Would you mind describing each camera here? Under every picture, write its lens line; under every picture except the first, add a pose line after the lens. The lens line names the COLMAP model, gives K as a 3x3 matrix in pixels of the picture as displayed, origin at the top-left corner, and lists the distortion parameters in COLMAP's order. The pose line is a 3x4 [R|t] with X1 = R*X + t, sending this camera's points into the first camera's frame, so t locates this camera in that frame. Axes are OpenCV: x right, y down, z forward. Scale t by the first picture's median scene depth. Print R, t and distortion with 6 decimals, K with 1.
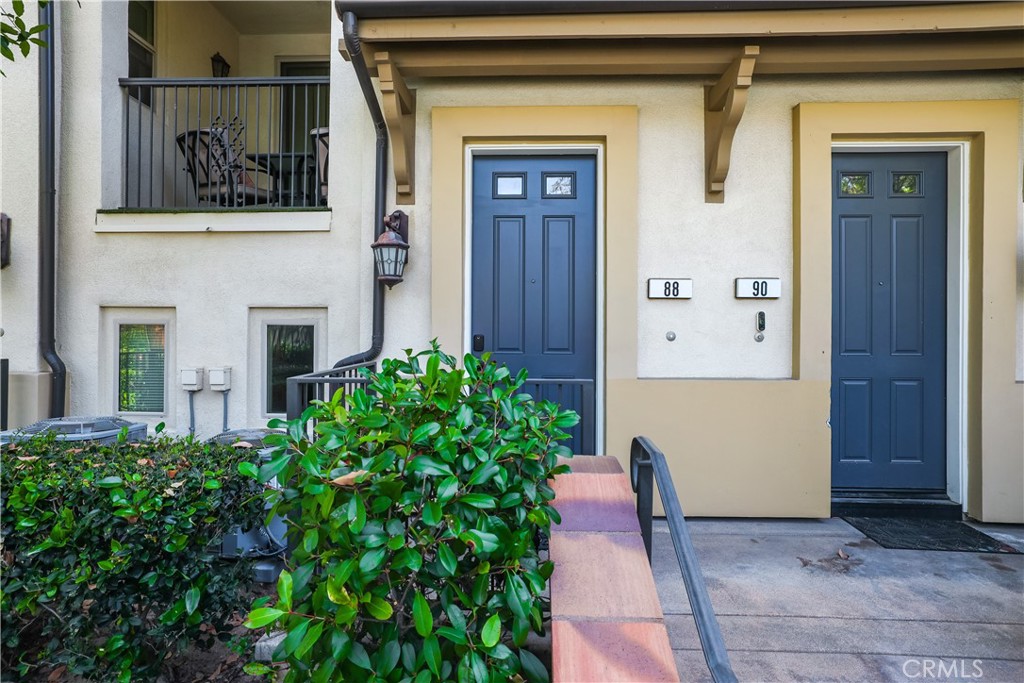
lens RADIAL K [[513.1, 0, 512.0], [0, 513.1, 341.5], [0, 0, 1]] dist [-0.015922, 0.000283]
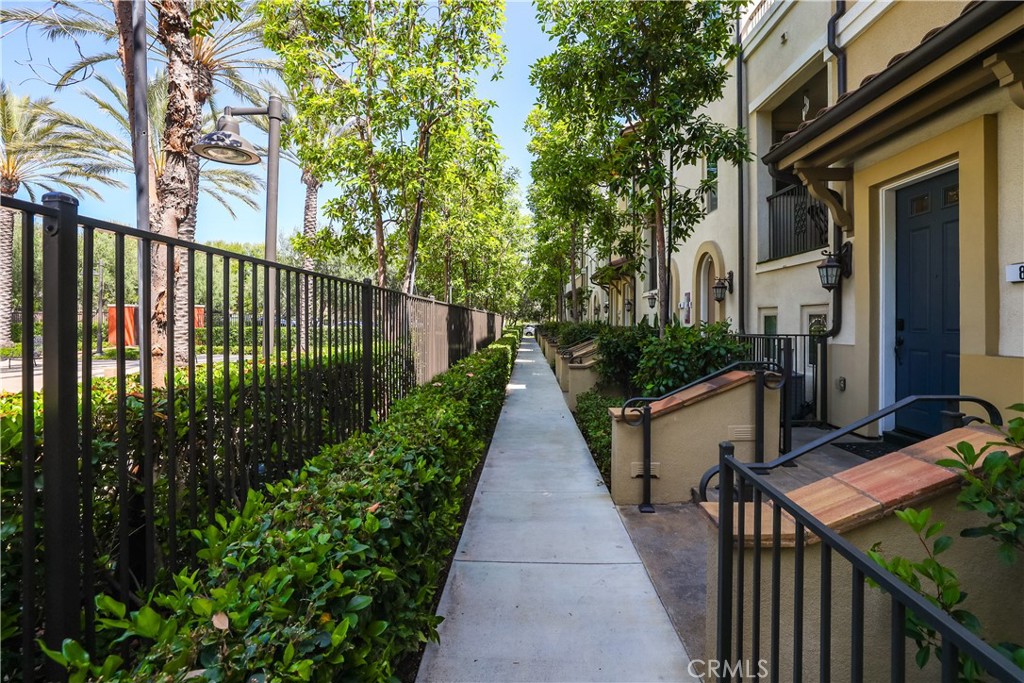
lens RADIAL K [[449.2, 0, 510.0], [0, 449.2, 339.0], [0, 0, 1]] dist [-0.047899, 0.019167]
pose [[-0.013686, 0.031163, -0.999421, 1.116297], [-0.000170, 0.999514, 0.031168, 0.005179], [0.999906, 0.000597, -0.013674, -0.028948]]
